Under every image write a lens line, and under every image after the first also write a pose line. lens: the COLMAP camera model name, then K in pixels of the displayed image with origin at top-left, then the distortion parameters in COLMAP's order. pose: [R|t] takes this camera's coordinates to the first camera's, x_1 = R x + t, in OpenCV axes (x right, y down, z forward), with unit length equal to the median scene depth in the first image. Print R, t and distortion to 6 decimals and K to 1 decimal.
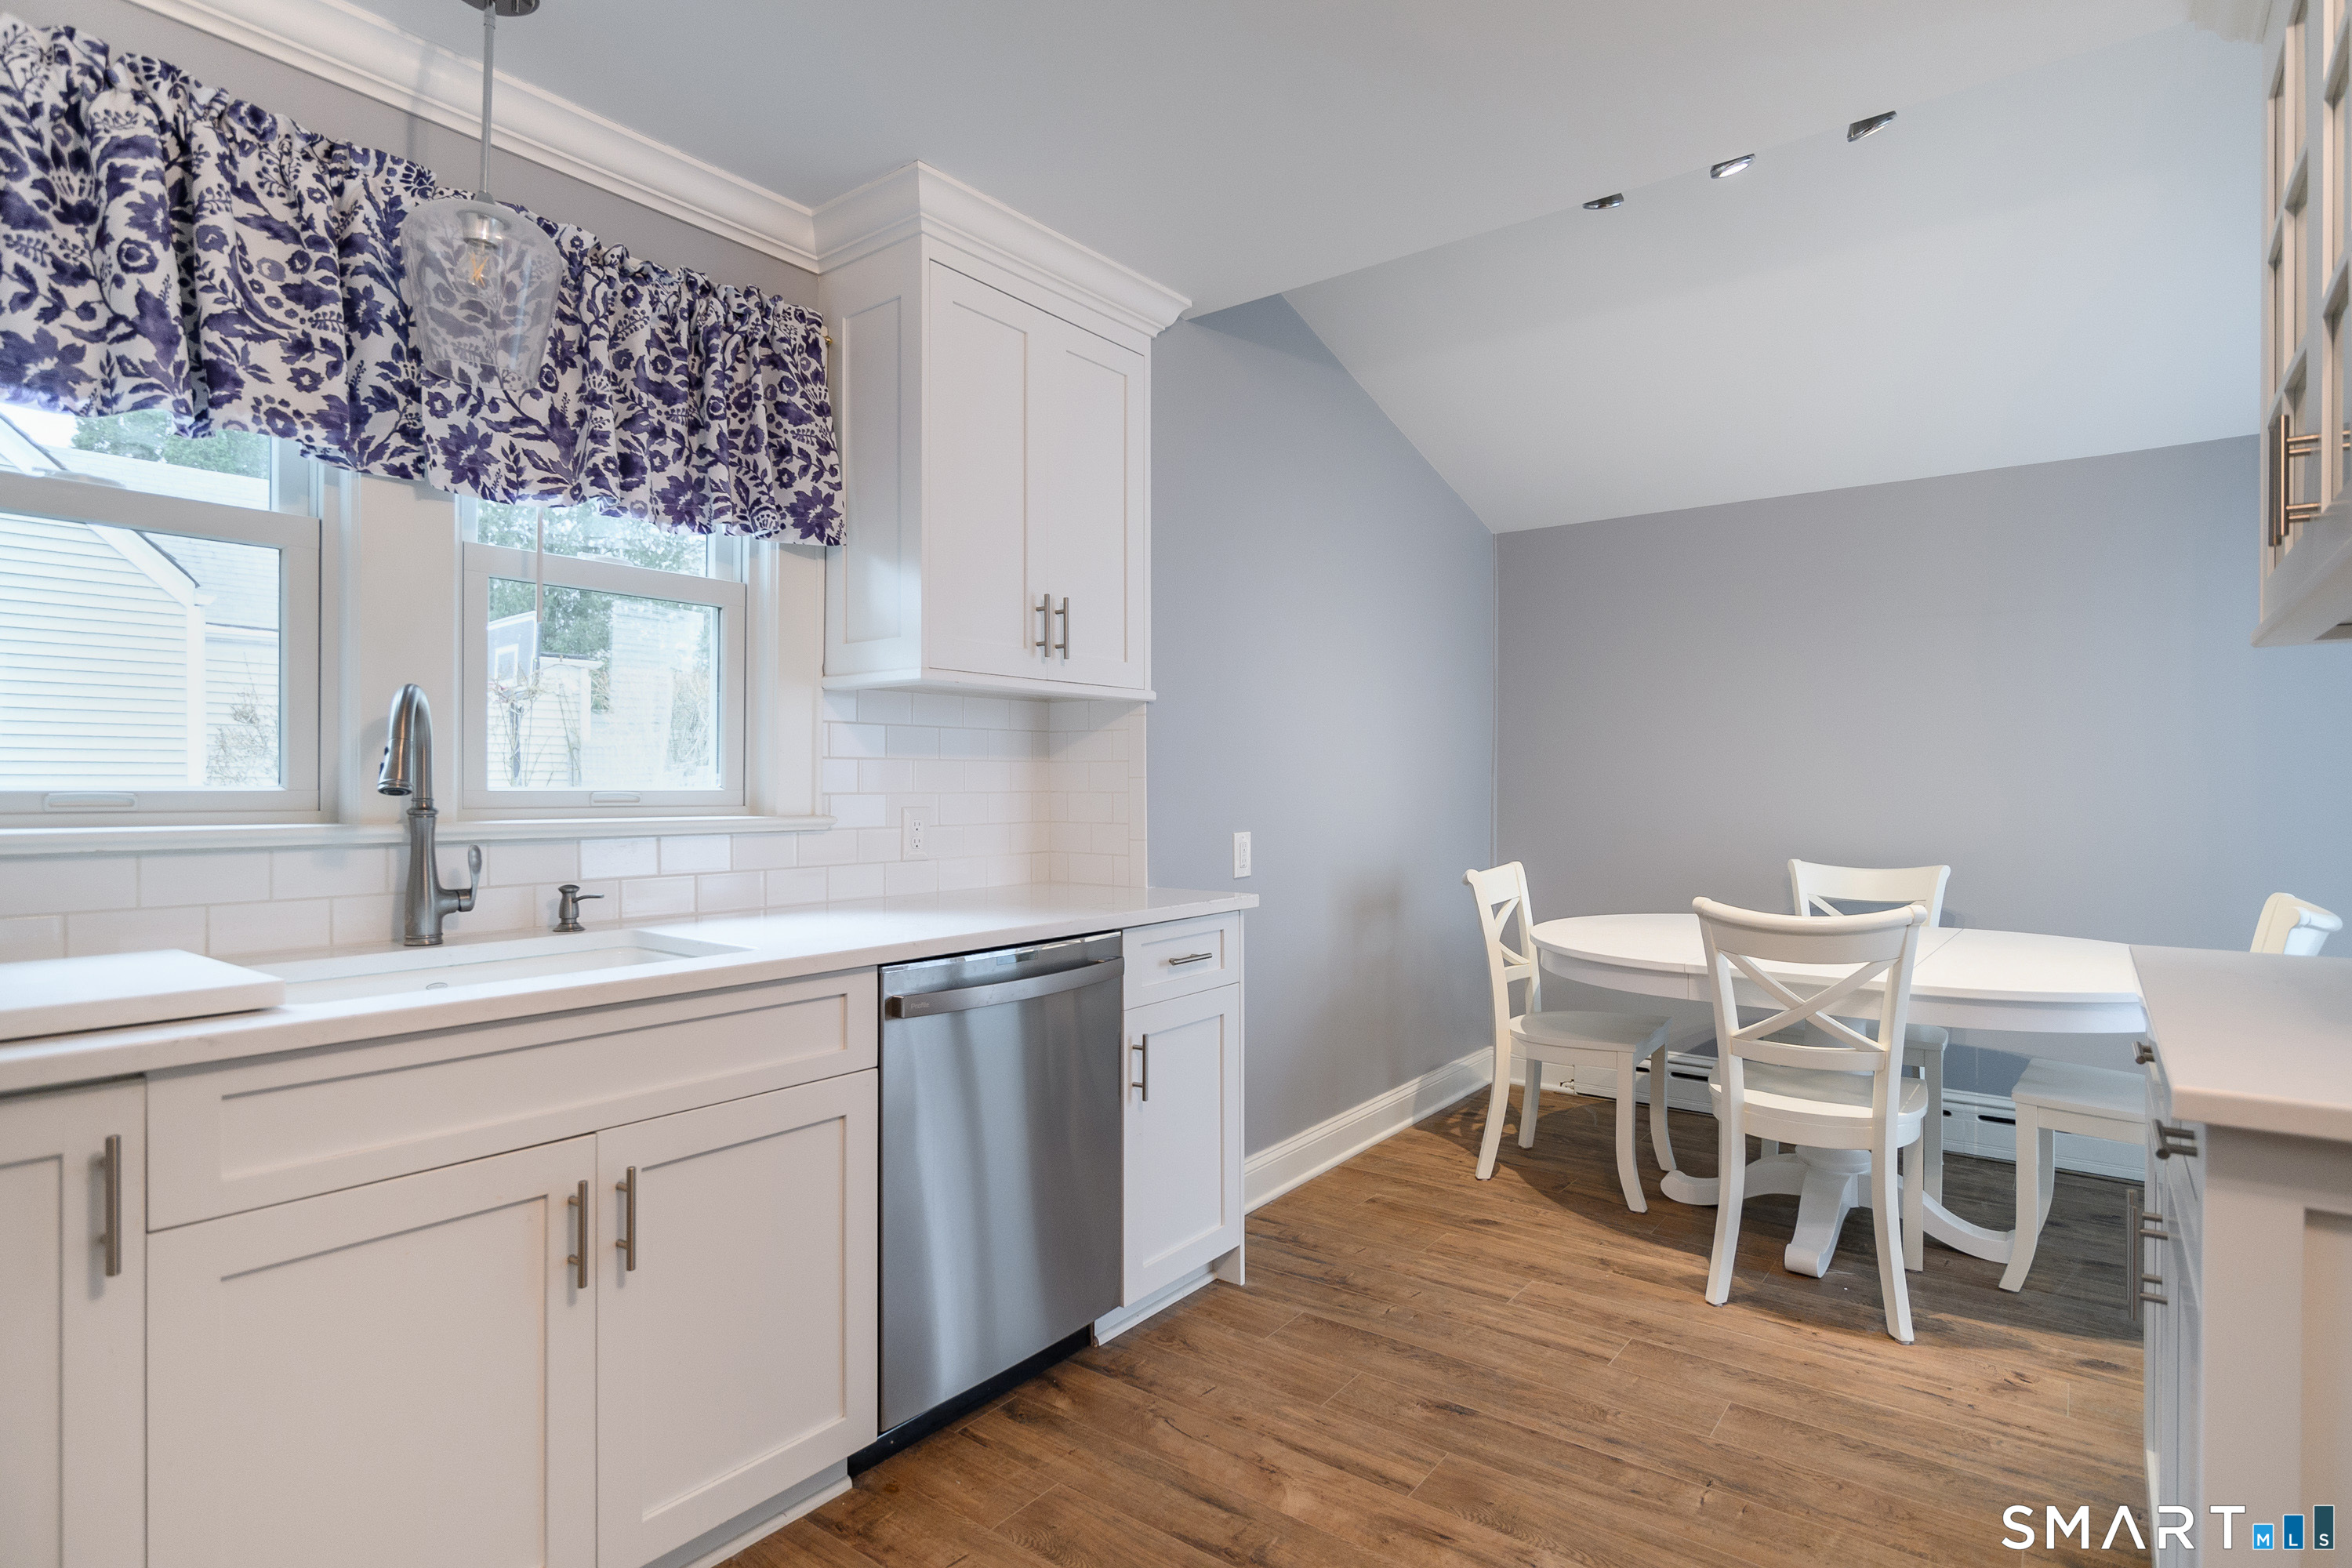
lens RADIAL K [[1194.8, 0, 1163.7], [0, 1194.8, 791.3], [0, 0, 1]] dist [-0.005526, 0.002312]
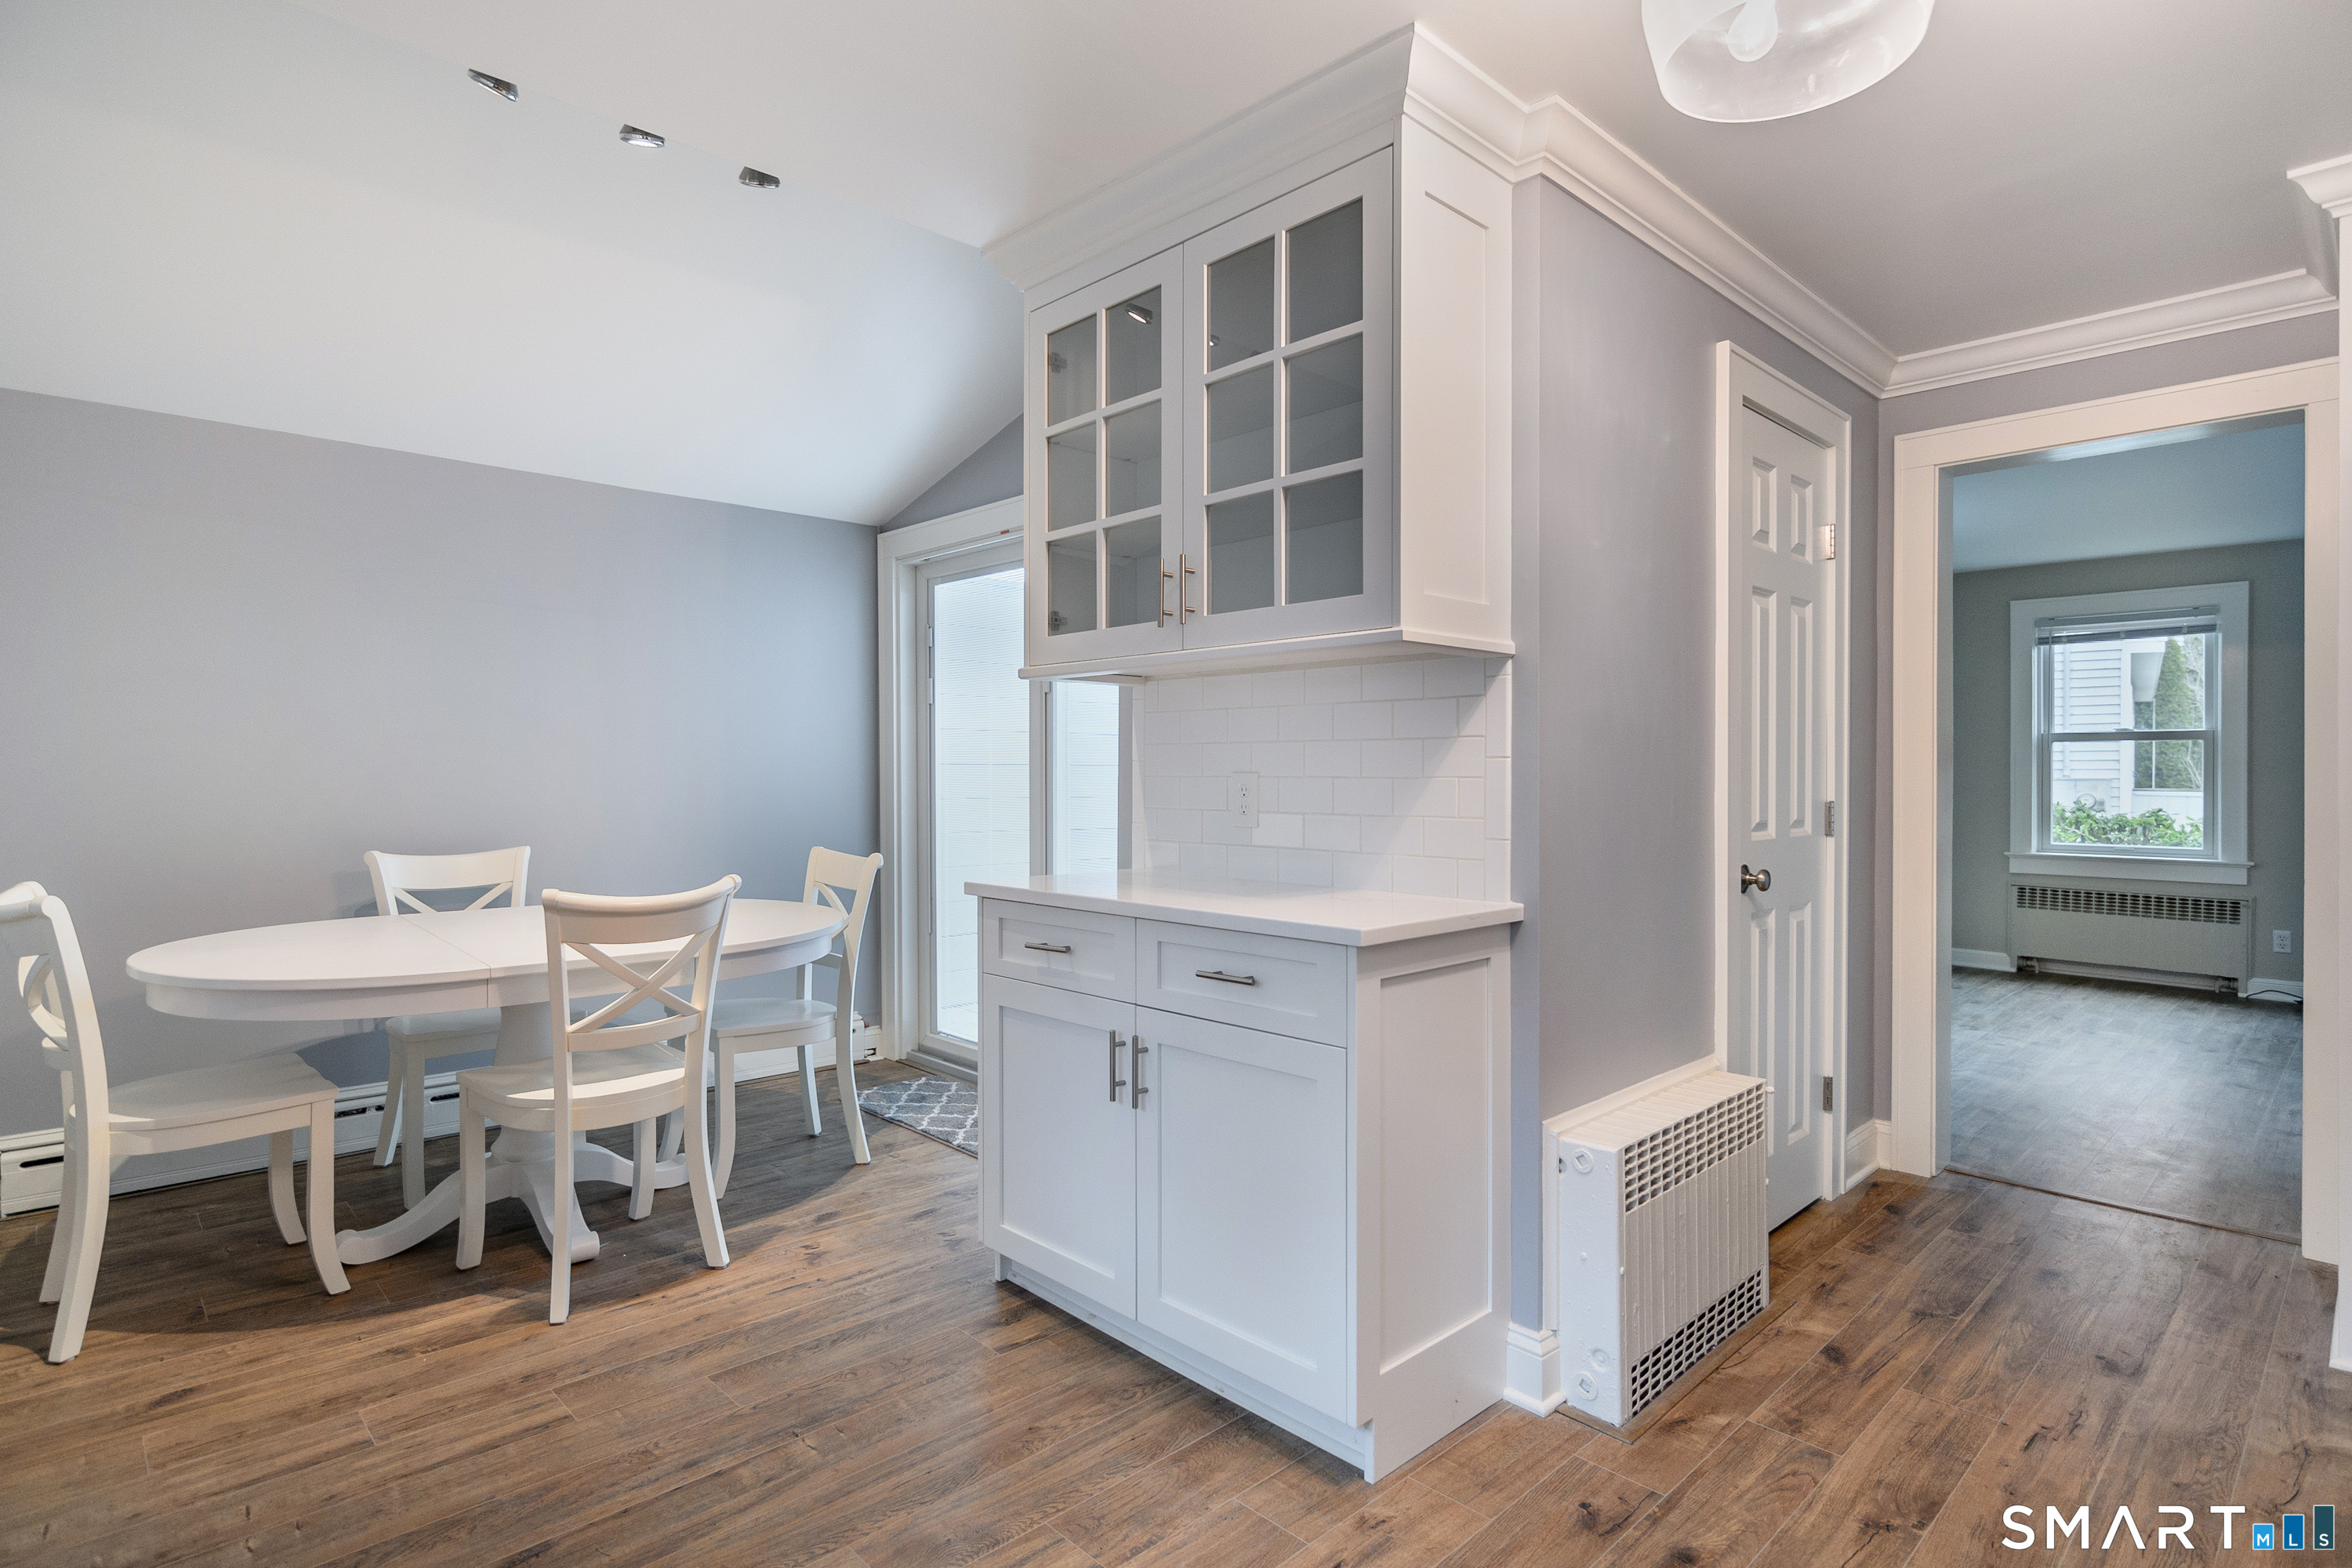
lens RADIAL K [[1194.8, 0, 1165.7], [0, 1194.8, 777.6], [0, 0, 1]] dist [-0.005526, 0.002312]
pose [[0.139811, 0.005867, 0.990161, -0.399525], [0.004449, 0.999969, -0.006553, 0.012349], [-0.990168, 0.005321, 0.139780, 0.400600]]
